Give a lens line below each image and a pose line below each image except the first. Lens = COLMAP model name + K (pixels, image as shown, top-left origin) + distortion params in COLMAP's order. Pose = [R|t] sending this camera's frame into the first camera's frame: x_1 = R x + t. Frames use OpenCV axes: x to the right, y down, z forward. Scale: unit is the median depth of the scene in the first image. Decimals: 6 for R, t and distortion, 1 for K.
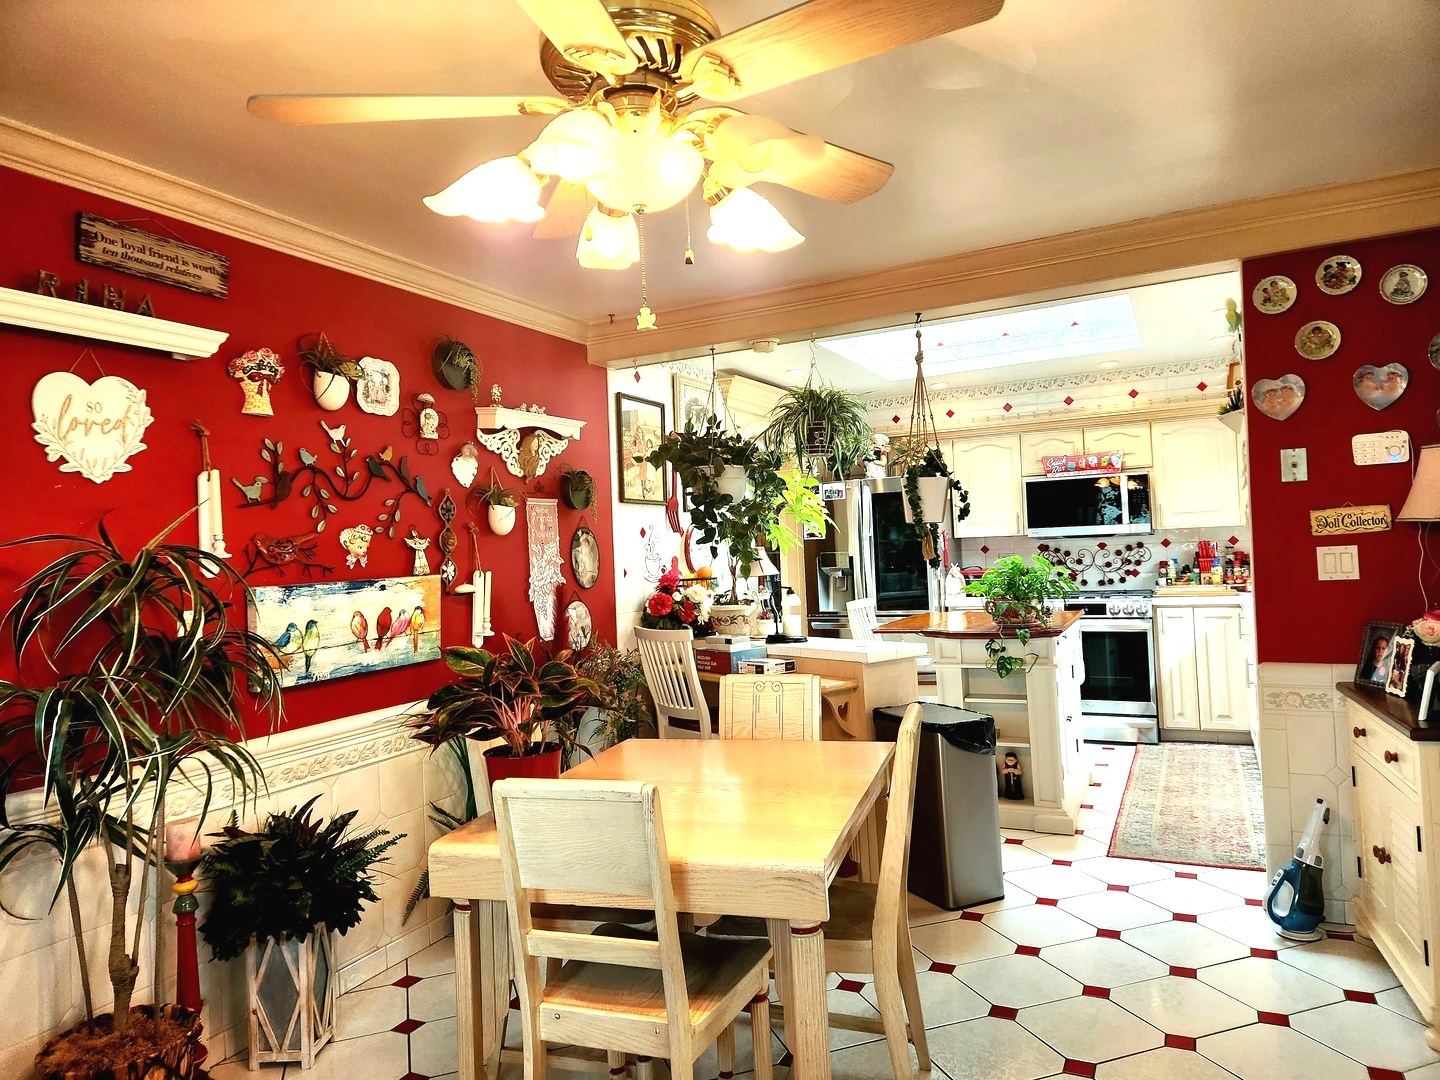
lens RADIAL K [[975.5, 0, 721.3], [0, 975.5, 544.9], [0, 0, 1]] dist [0.087020, -0.071988]
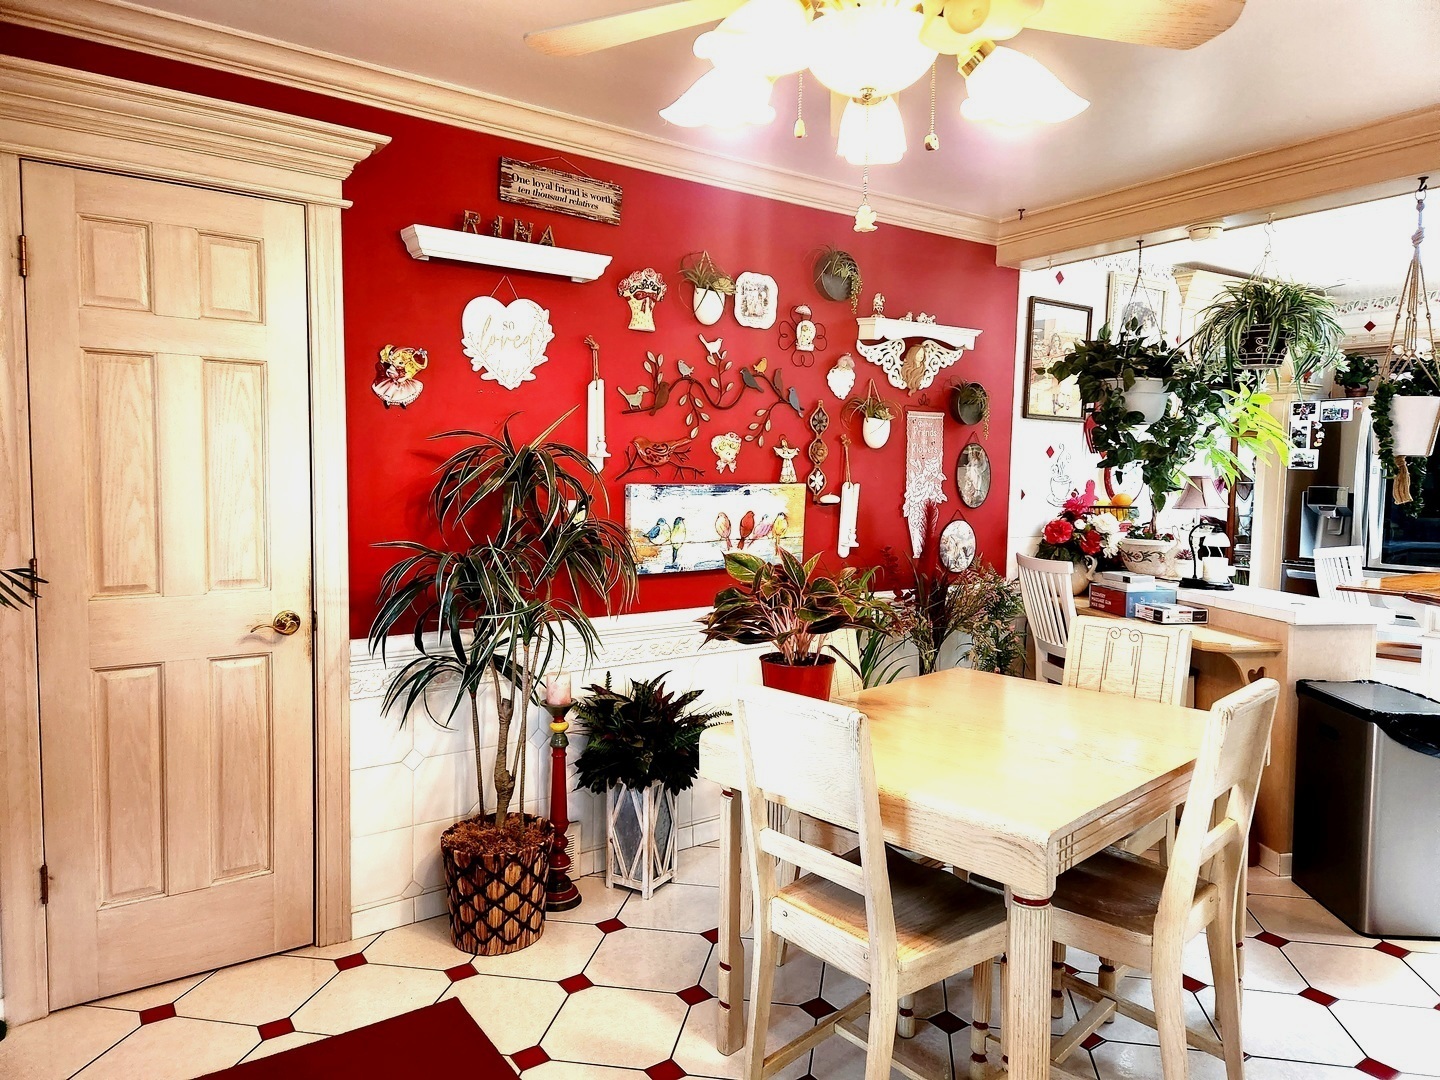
lens RADIAL K [[975.5, 0, 721.3], [0, 975.5, 544.9], [0, 0, 1]] dist [0.087020, -0.071988]
pose [[0.872453, 0.093796, -0.479613, 0.152191], [-0.050402, 0.993445, 0.102599, -0.007640], [0.486093, -0.065340, 0.871461, 0.058201]]
